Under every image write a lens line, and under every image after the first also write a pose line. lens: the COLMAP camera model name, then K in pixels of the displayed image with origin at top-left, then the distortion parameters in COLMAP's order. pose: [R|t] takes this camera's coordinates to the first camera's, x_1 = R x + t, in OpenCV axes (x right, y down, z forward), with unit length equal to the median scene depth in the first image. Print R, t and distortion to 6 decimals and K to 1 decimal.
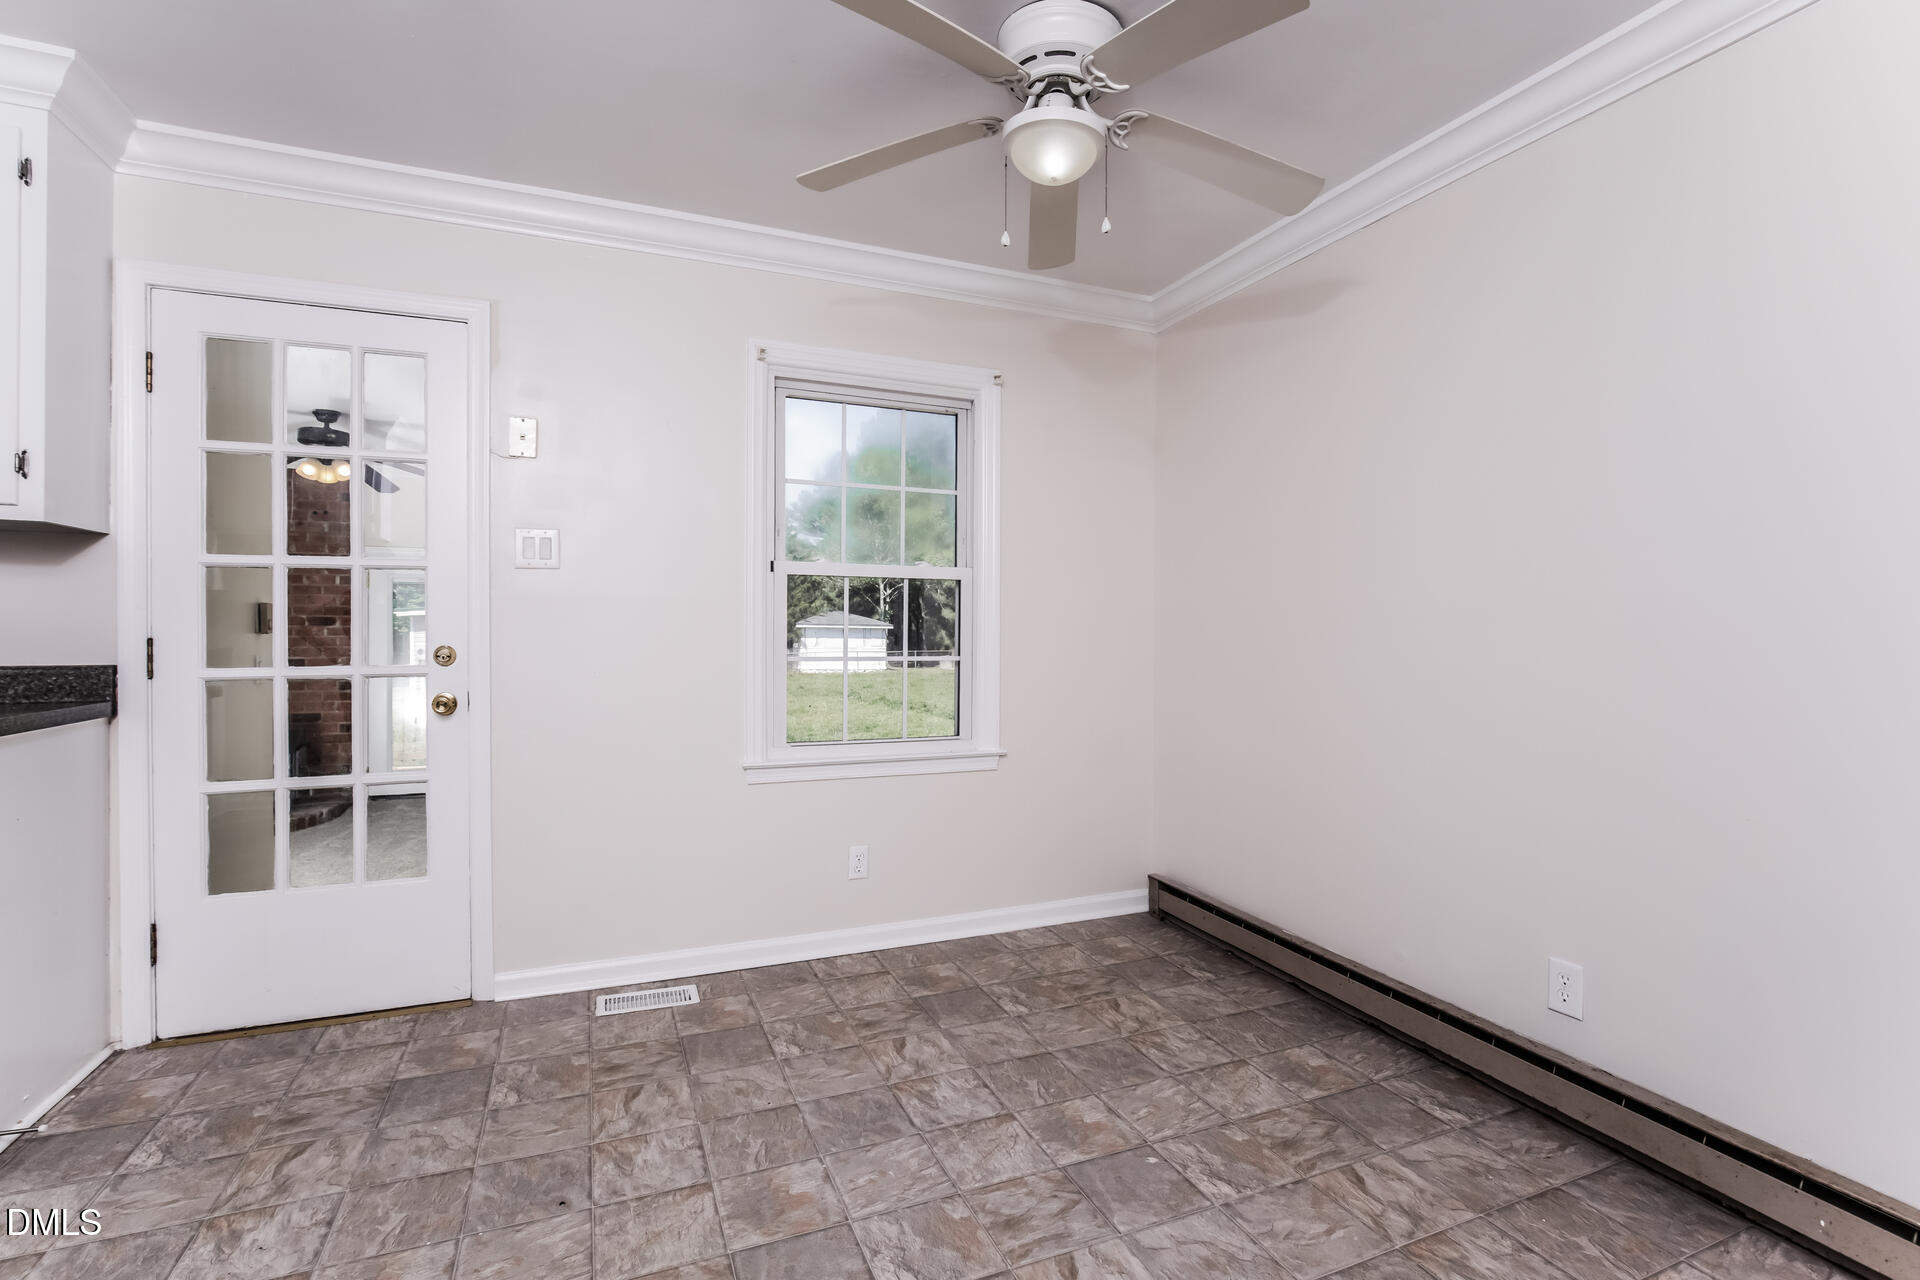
lens RADIAL K [[862.5, 0, 960.0], [0, 862.5, 640.0], [0, 0, 1]] dist [-0.016484, 0.000956]
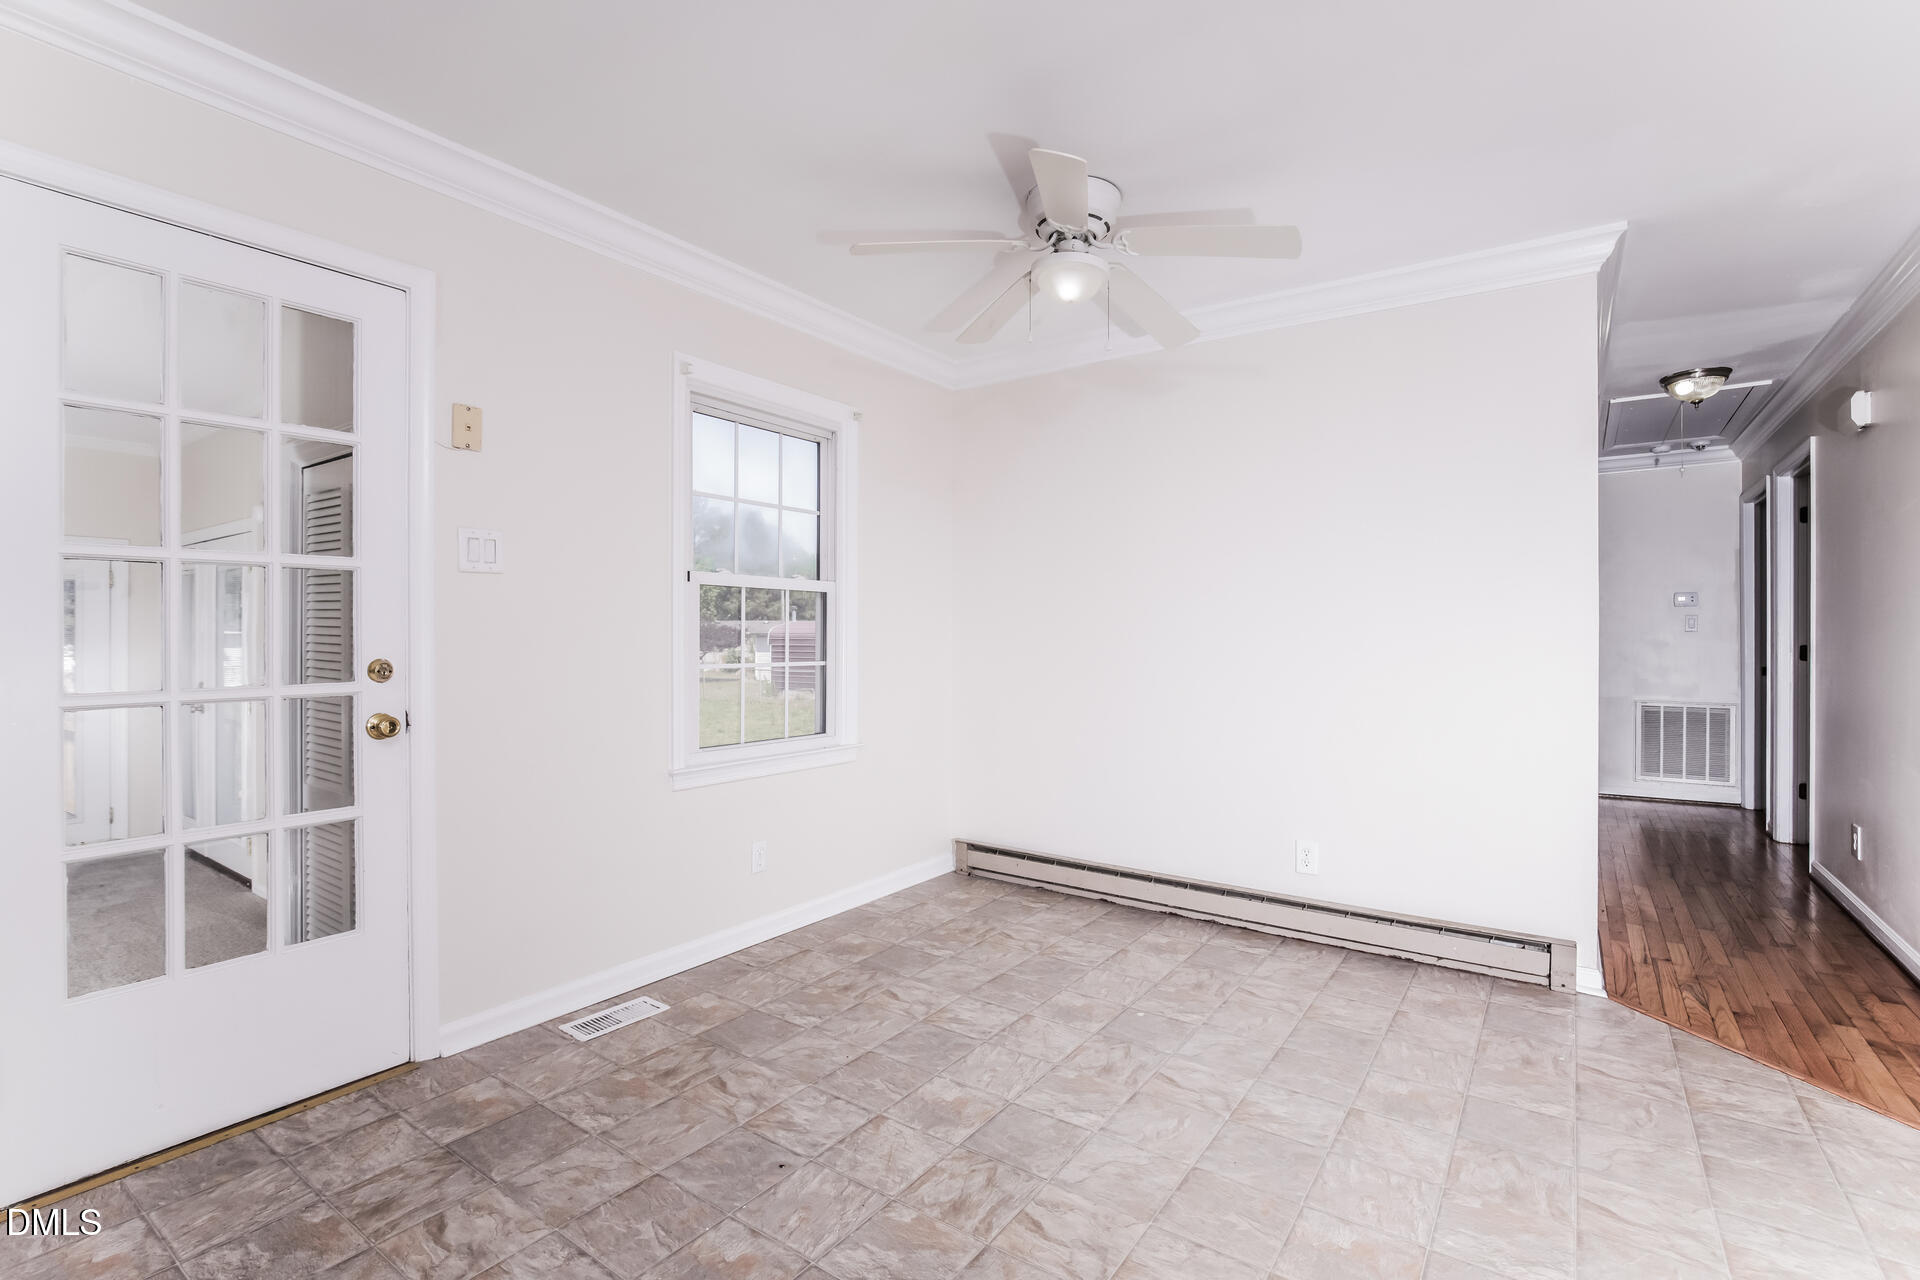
lens RADIAL K [[866.9, 0, 935.7], [0, 866.9, 637.8], [0, 0, 1]] dist [-0.014942, 0.001510]
pose [[0.856186, -0.004029, 0.516652, -0.598240], [0.007528, 0.999961, -0.004677, -0.006603], [-0.516613, 0.007894, 0.856183, -0.036253]]
